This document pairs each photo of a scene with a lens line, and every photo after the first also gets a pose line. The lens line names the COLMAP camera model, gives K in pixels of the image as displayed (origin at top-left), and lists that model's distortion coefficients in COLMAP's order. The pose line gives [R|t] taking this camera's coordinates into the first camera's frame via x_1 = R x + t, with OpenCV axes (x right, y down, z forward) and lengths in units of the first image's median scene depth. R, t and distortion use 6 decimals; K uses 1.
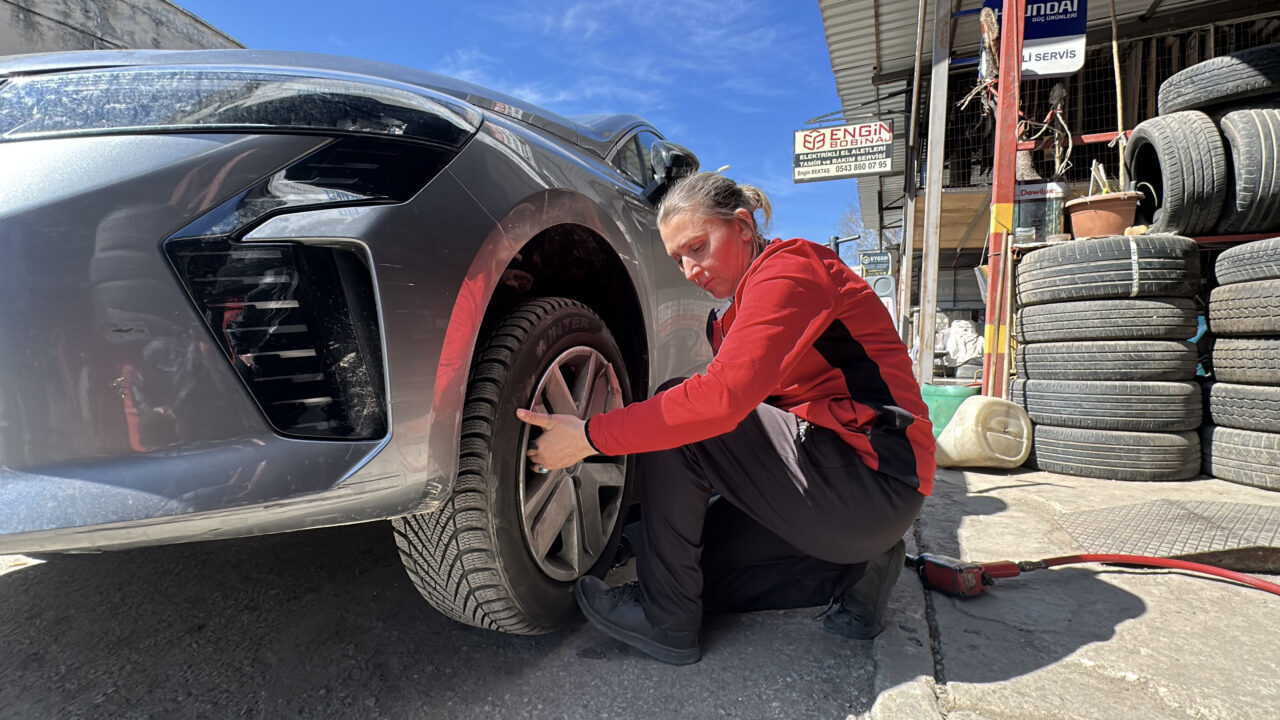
lens RADIAL K [[582.7, 0, 639.3], [0, 582.7, 358.1], [0, 0, 1]] dist [-0.001098, -0.000125]
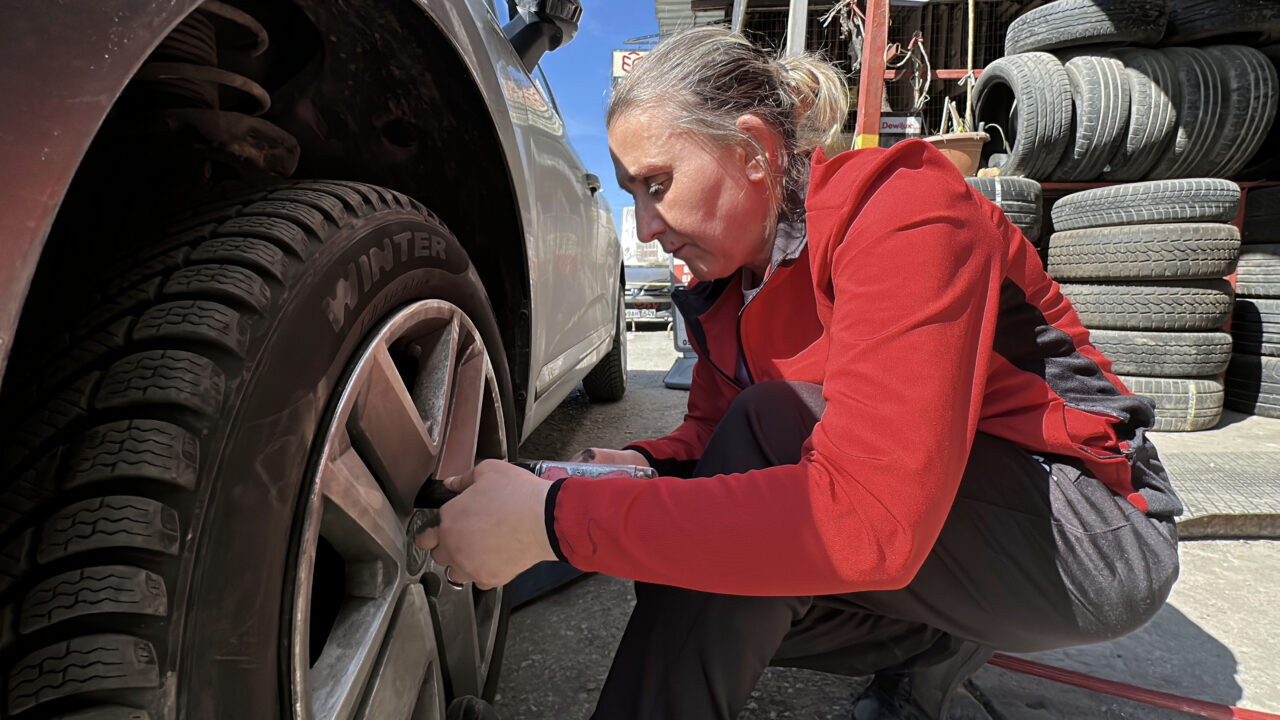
lens RADIAL K [[597.7, 0, 646.7], [0, 597.7, 357.5], [0, 0, 1]] dist [-0.000785, -0.000275]
pose [[0.943279, -0.034191, 0.330235, -0.042148], [0.001075, 0.994992, 0.099946, -0.009281], [-0.331998, -0.093922, 0.938592, 0.220620]]
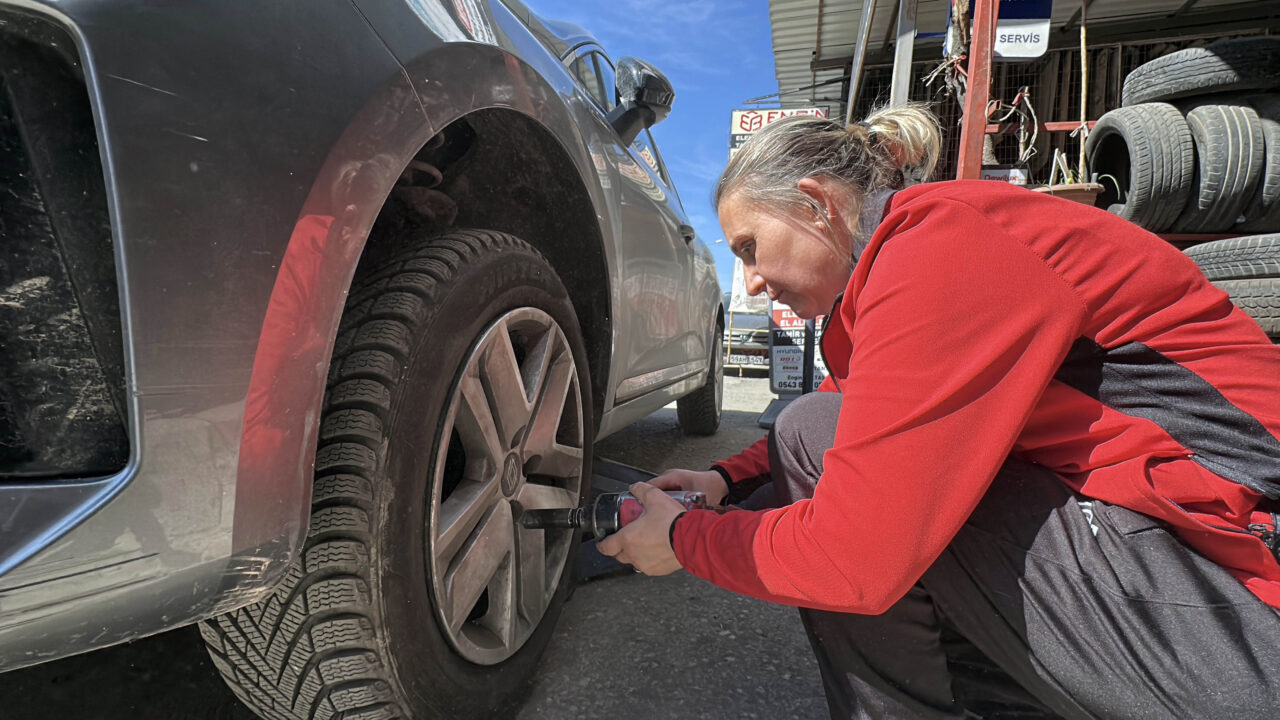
lens RADIAL K [[592.6, 0, 644.4], [0, 592.6, 354.0], [0, 0, 1]] dist [0.009712, -0.004418]
pose [[0.988743, 0.035020, 0.145466, -0.029812], [-0.038410, 0.999051, 0.020558, 0.005867], [-0.144608, -0.025914, 0.989150, 0.133417]]
